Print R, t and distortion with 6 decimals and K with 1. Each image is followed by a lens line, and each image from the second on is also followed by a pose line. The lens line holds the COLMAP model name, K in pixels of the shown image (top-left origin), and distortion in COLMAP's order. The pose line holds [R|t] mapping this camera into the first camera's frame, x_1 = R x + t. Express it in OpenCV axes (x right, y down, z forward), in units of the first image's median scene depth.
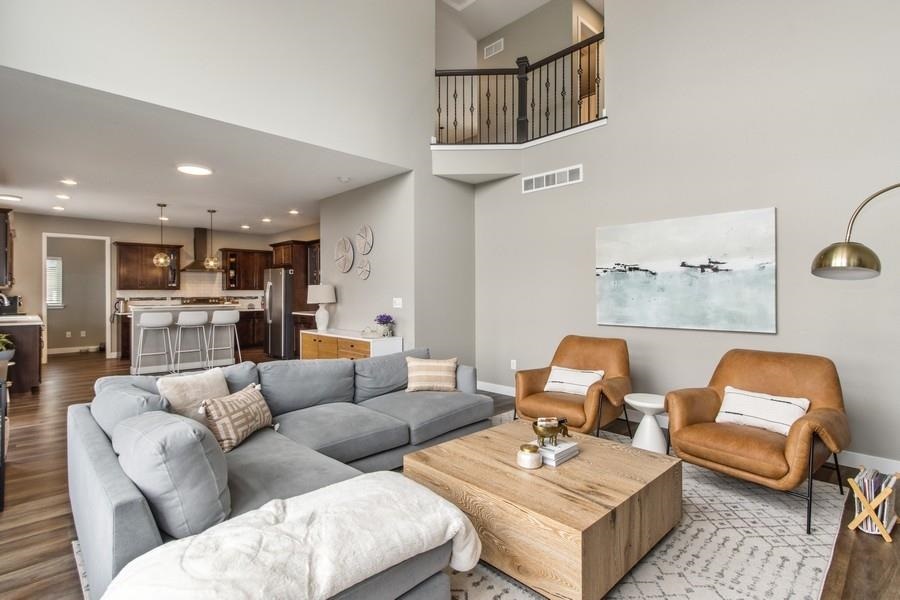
lens RADIAL K [[435.9, 0, 448.1], [0, 435.9, 296.6], [0, 0, 1]] dist [-0.004773, -0.000786]
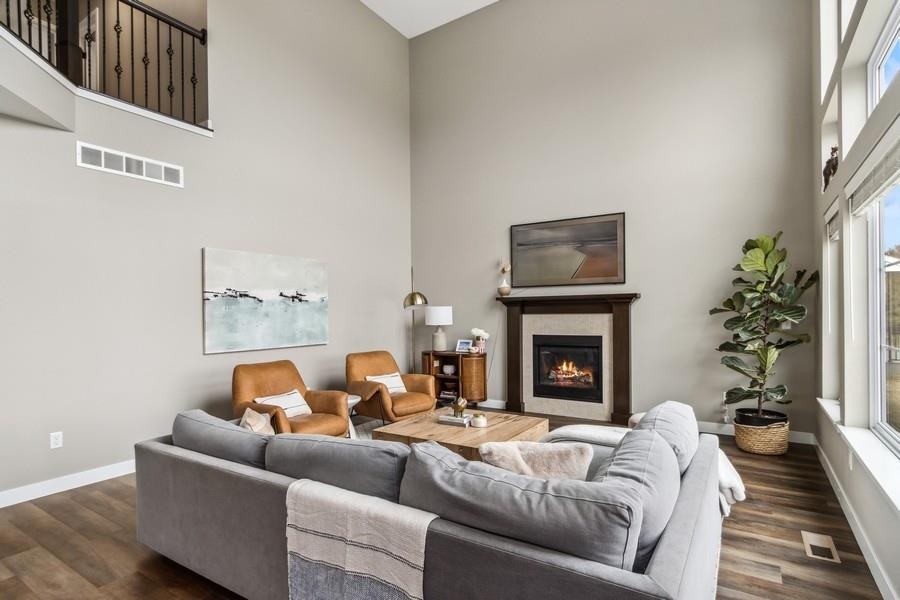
lens RADIAL K [[464.0, 0, 438.5], [0, 464.0, 315.1], [0, 0, 1]] dist [0.000636, 0.000462]
pose [[-0.207997, 0.001598, 0.978128, -0.761891], [0.020389, 0.999788, 0.002702, -0.010519], [-0.977917, 0.020506, -0.207985, 0.795290]]
